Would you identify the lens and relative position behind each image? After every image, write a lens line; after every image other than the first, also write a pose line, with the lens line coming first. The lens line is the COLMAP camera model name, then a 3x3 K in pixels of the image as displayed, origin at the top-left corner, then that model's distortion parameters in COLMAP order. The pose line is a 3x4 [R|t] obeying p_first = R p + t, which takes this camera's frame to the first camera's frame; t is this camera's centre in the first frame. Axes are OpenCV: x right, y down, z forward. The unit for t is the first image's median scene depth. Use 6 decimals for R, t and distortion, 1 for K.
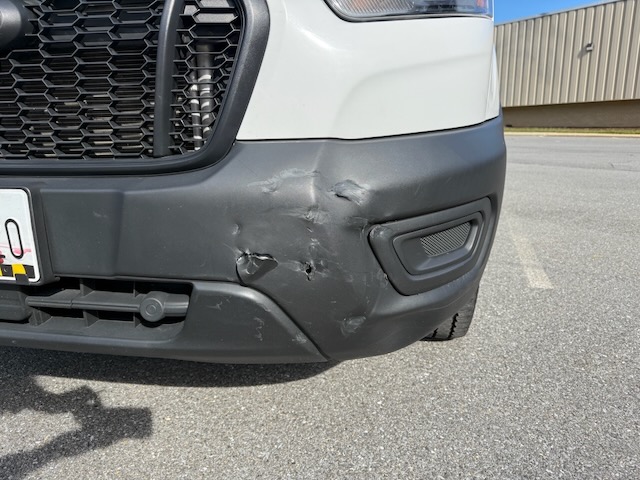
lens RADIAL K [[460.9, 0, 320.0], [0, 460.9, 240.0], [0, 0, 1]] dist [0.002123, -0.002389]
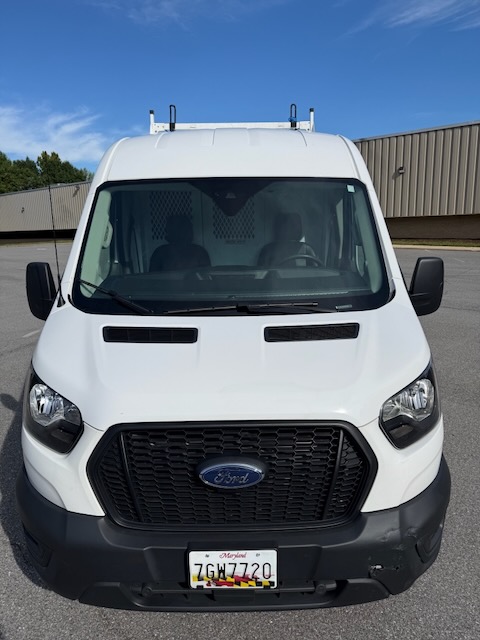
lens RADIAL K [[460.9, 0, 240.0], [0, 460.9, 320.0], [0, 0, 1]] dist [0.002123, -0.002389]
pose [[0.981039, -0.050397, 0.187142, -1.095631], [0.054727, 0.998338, -0.018037, -1.106396], [-0.185922, 0.027936, 0.982167, -1.092005]]
